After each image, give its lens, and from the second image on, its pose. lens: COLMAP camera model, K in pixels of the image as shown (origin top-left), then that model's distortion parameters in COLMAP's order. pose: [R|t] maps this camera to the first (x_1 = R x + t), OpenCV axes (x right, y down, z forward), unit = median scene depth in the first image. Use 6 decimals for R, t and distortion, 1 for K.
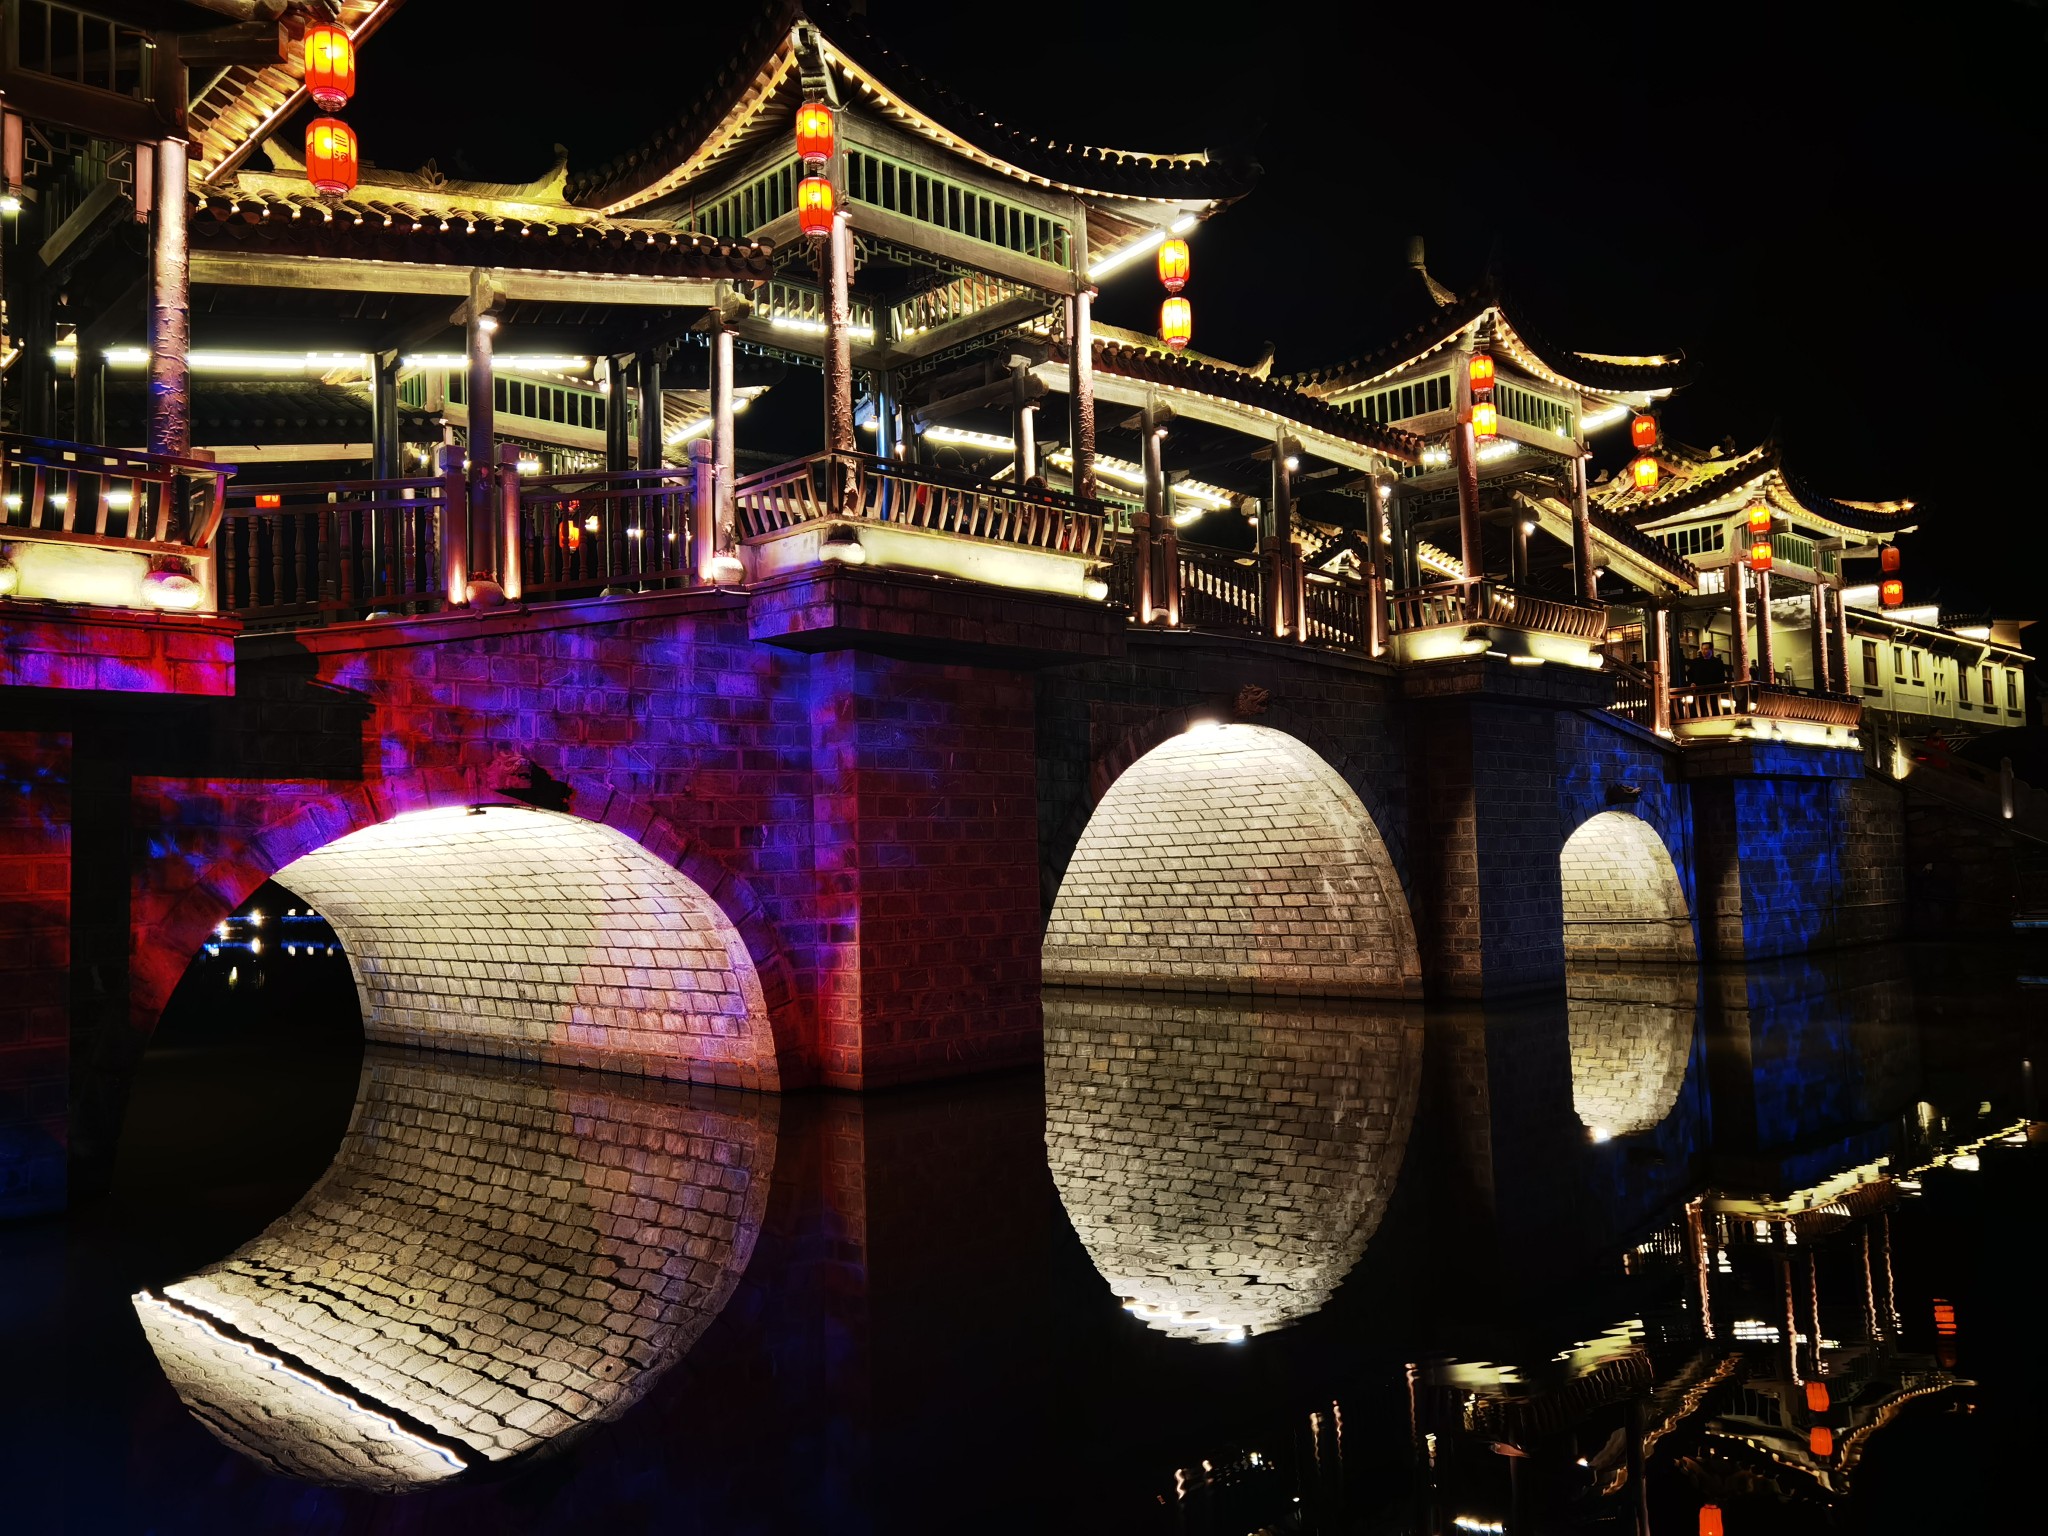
lens RADIAL K [[1628.1, 0, 1024.2], [0, 1628.1, 763.3], [0, 0, 1]] dist [0.002993, 0.000203]
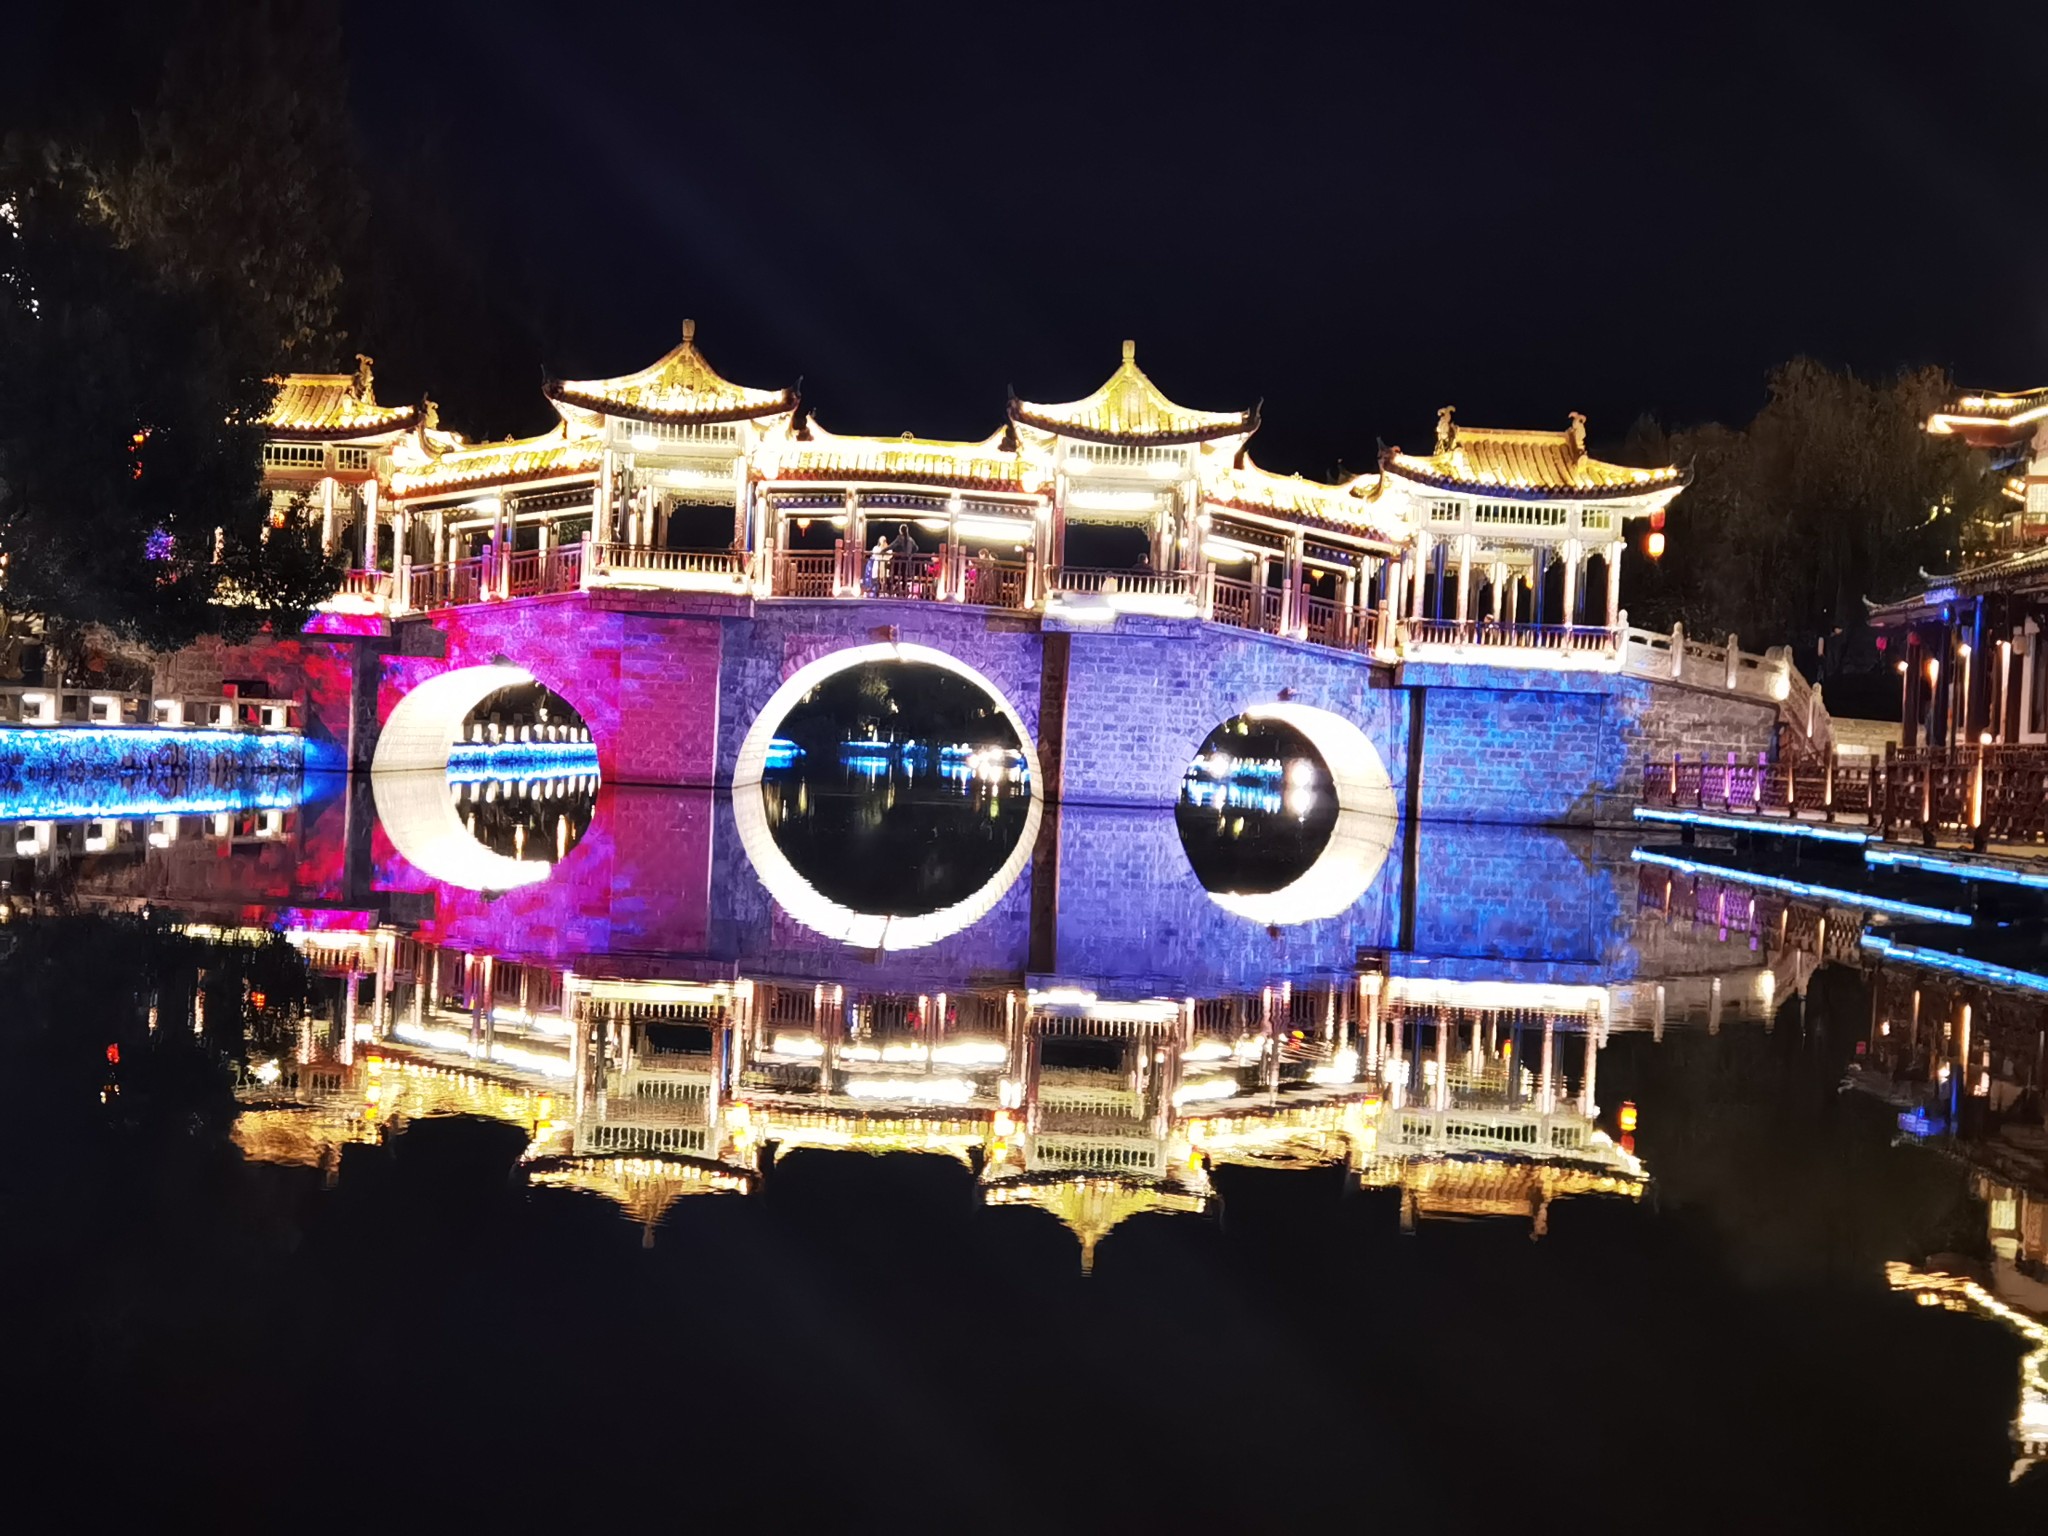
lens RADIAL K [[2569.0, 0, 1023.4], [0, 2569.0, 772.2], [0, 0, 1]] dist [0.161736, 0.000000]
pose [[0.739125, 0.059454, -0.670939, 2.963597], [-0.023186, 0.997752, 0.062870, -0.087080], [0.673169, -0.030913, 0.738842, -1.519175]]
